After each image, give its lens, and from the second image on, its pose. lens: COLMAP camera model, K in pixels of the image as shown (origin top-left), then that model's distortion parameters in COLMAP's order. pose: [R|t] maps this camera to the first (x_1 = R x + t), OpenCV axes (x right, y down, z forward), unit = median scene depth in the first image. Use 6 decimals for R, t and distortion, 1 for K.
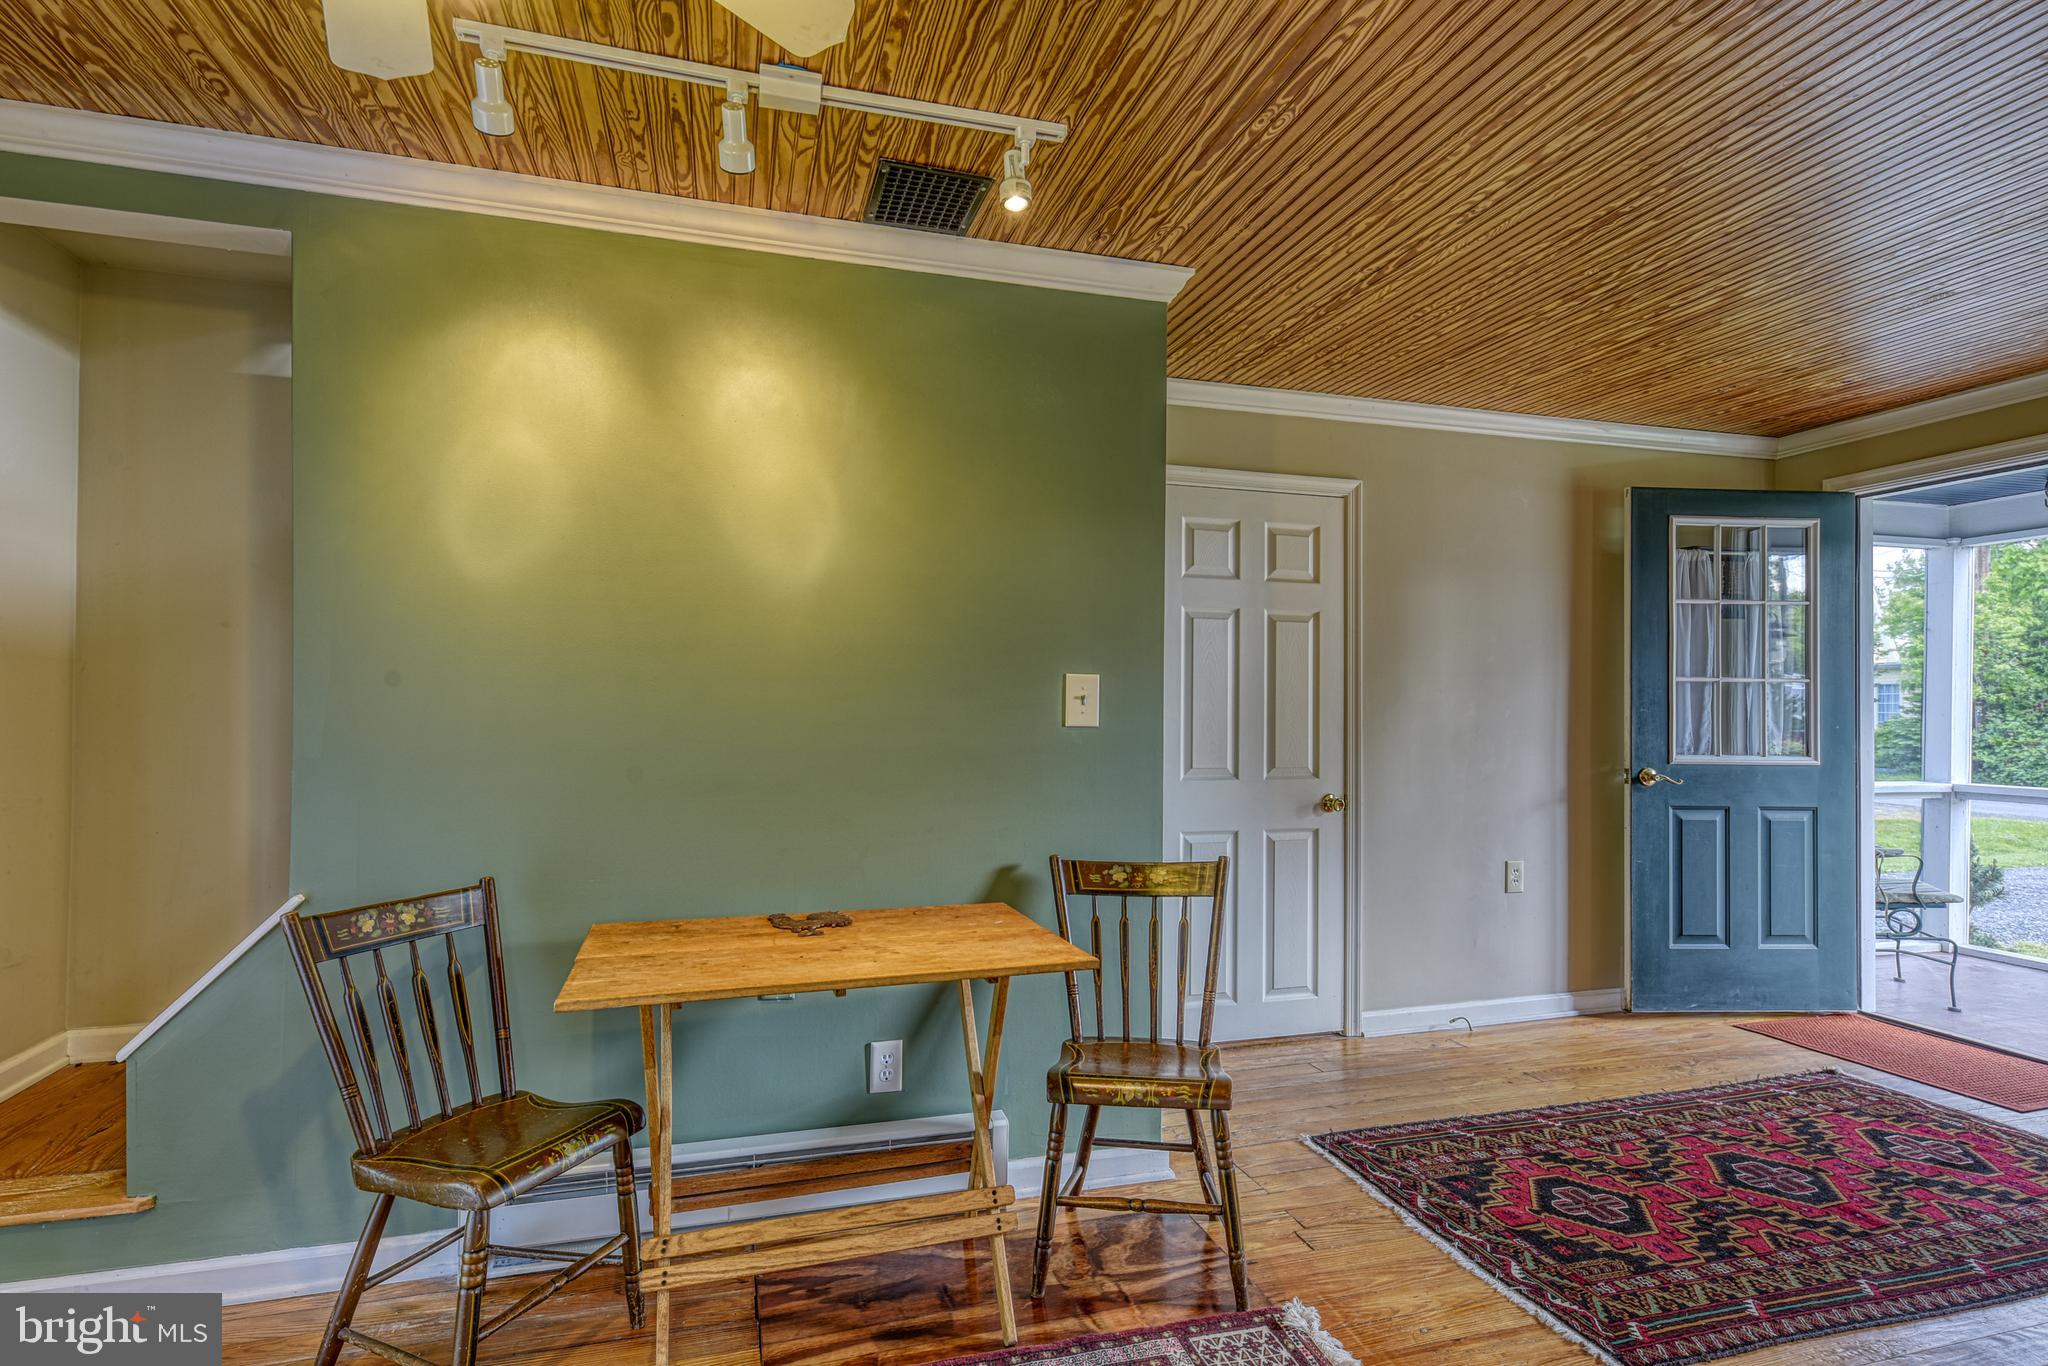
lens RADIAL K [[1037.7, 0, 1031.5], [0, 1037.7, 687.7], [0, 0, 1]] dist [0.013812, -0.002575]
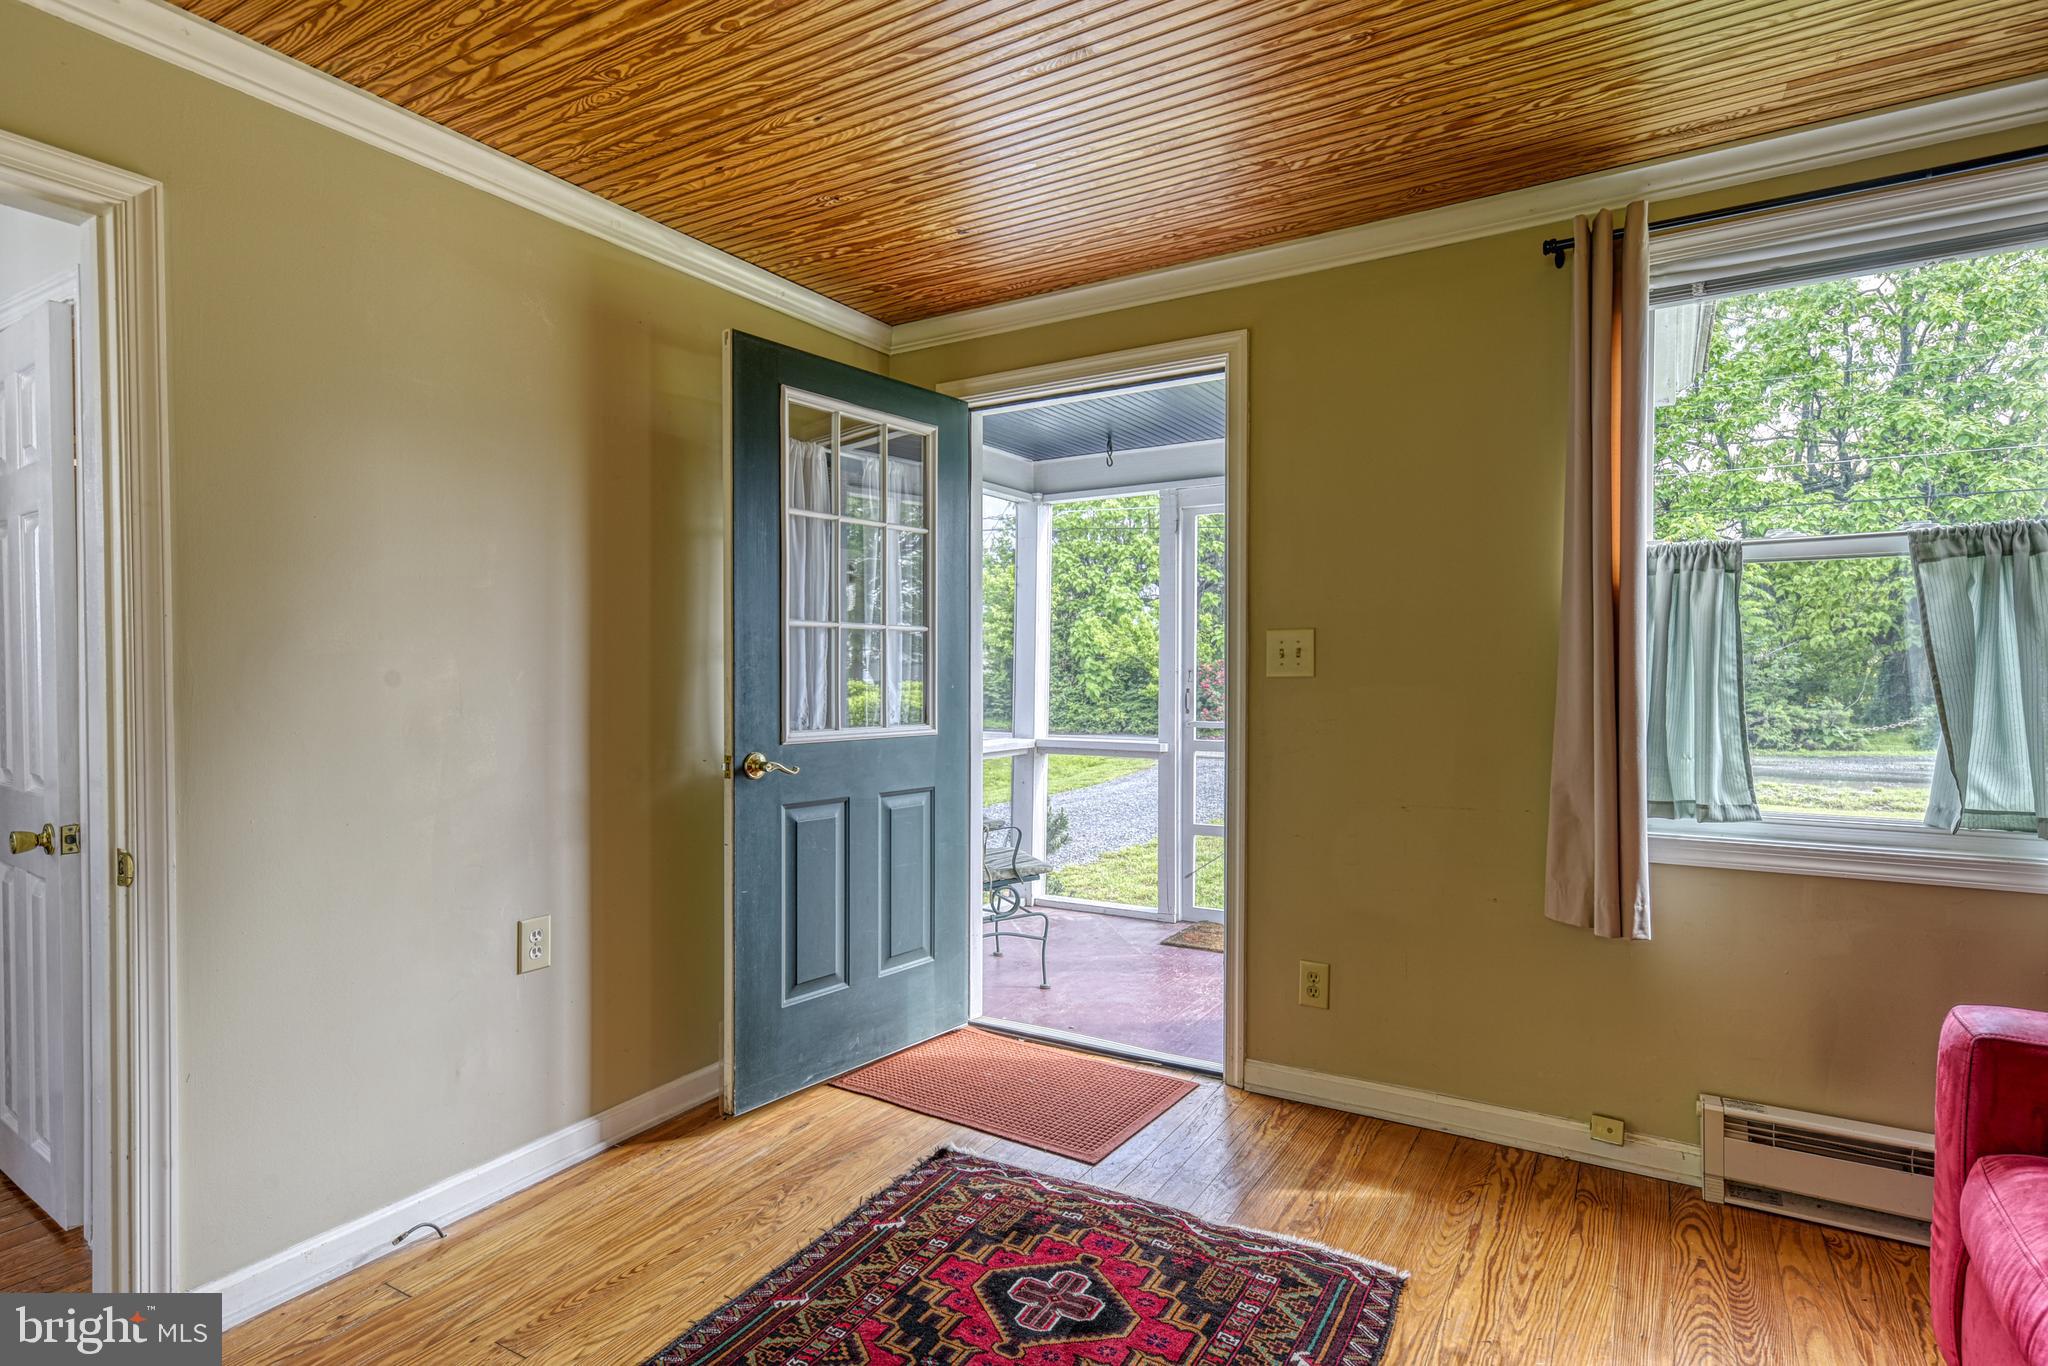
lens RADIAL K [[1037.7, 0, 1034.3], [0, 1037.7, 692.5], [0, 0, 1]] dist [0.013812, -0.002575]
pose [[0.733586, -0.023139, 0.679202, 0.379529], [-0.006176, 0.999152, 0.040710, 0.012520], [-0.679568, -0.034059, 0.732821, 0.510317]]
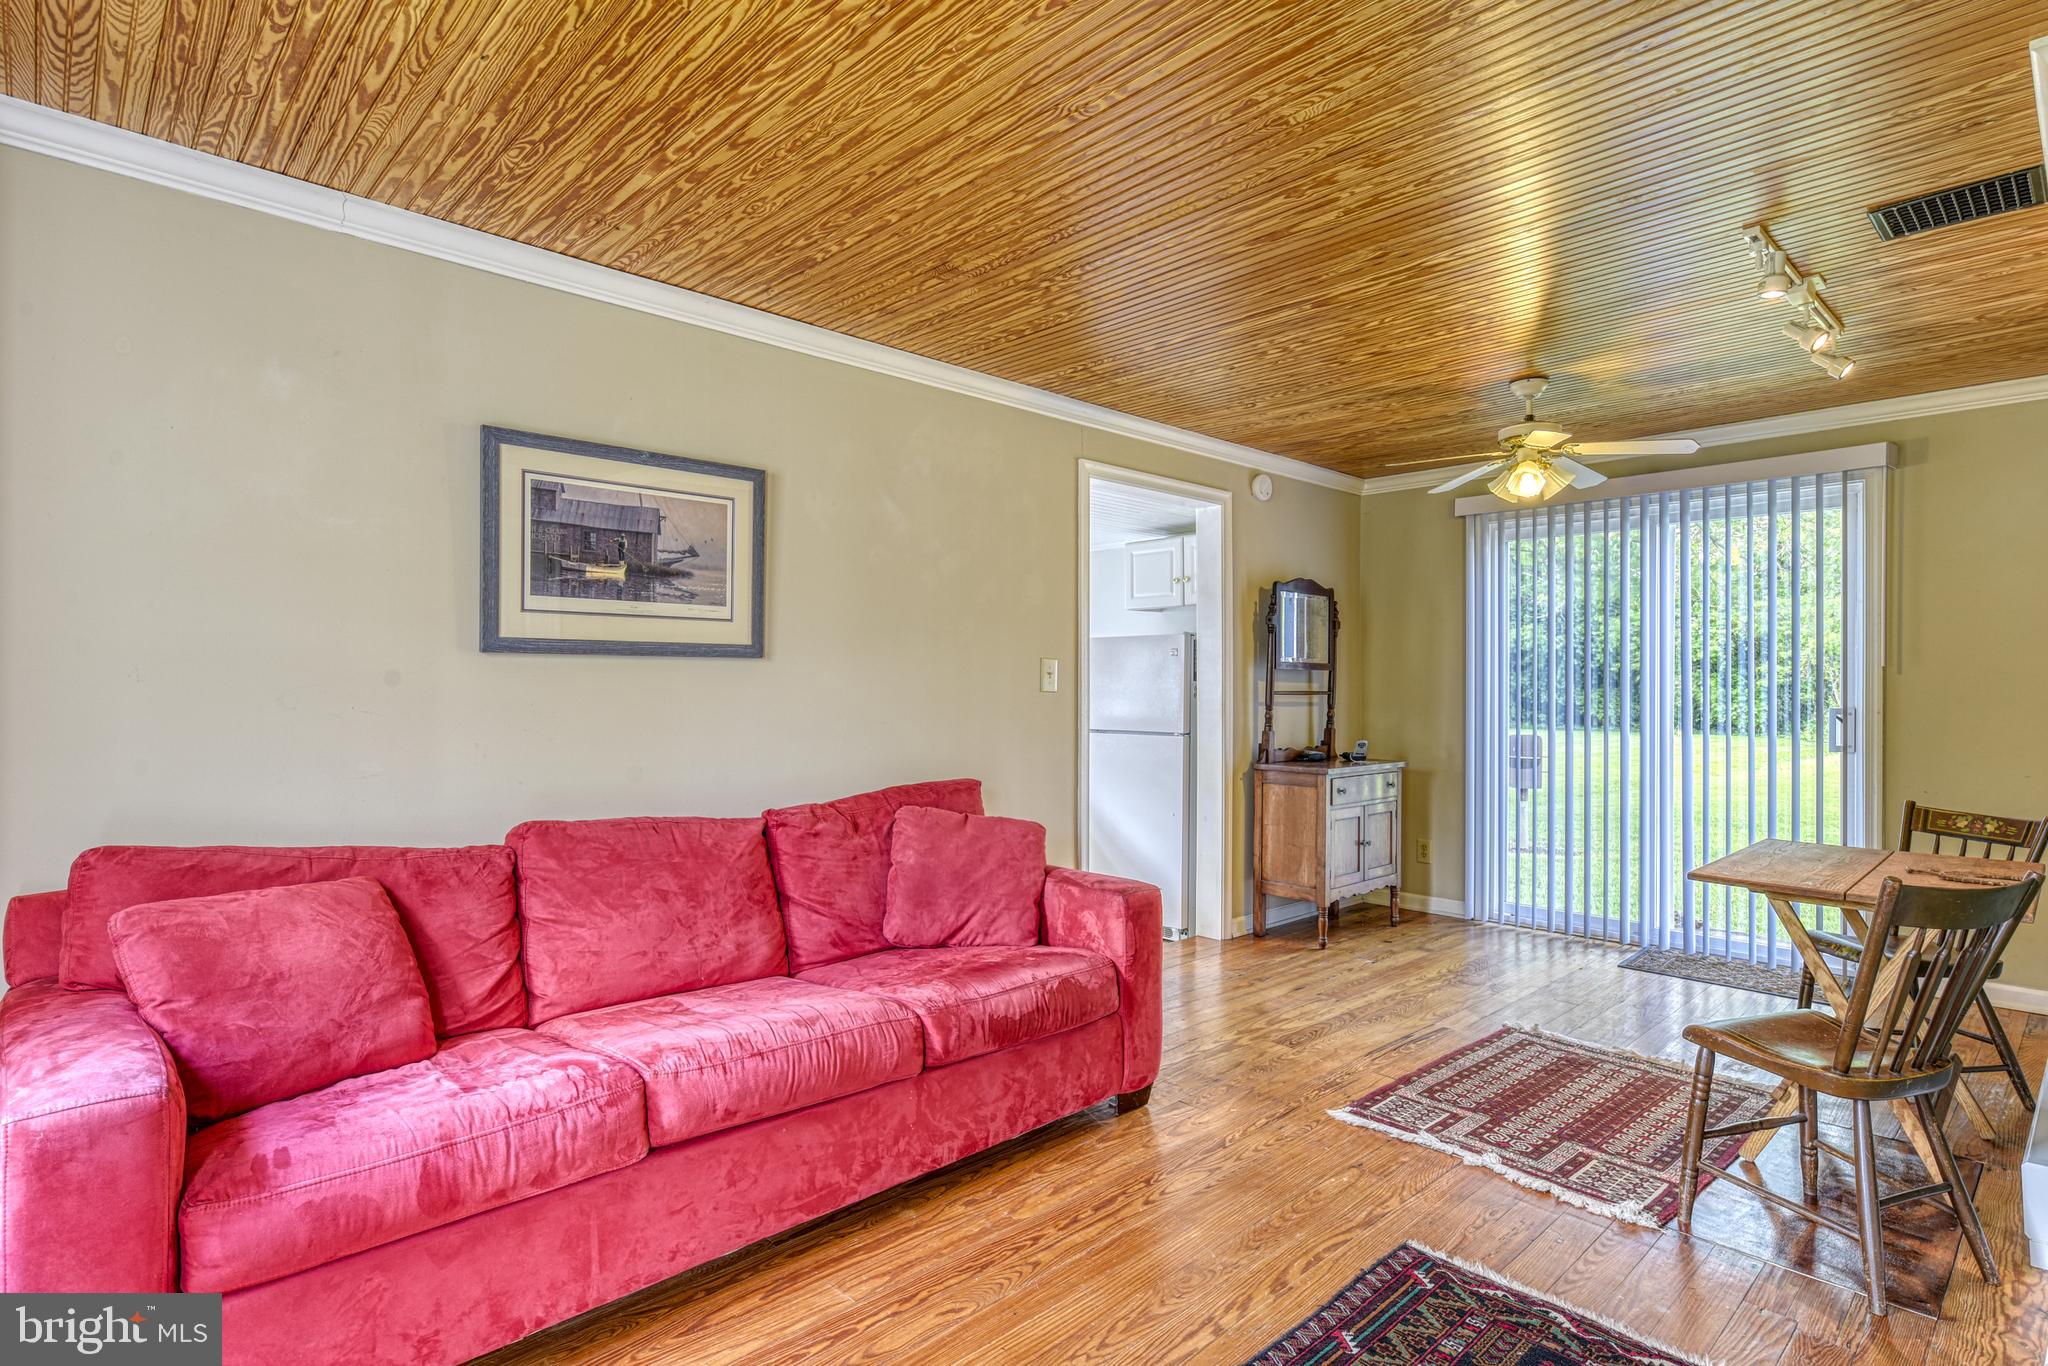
lens RADIAL K [[1037.7, 0, 1029.0], [0, 1037.7, 686.5], [0, 0, 1]] dist [0.013812, -0.002575]
pose [[-0.889280, -0.009552, -0.457263, 0.985667], [-0.001665, 0.999843, -0.017647, 0.027693], [0.457360, -0.014931, -0.889156, 1.226530]]
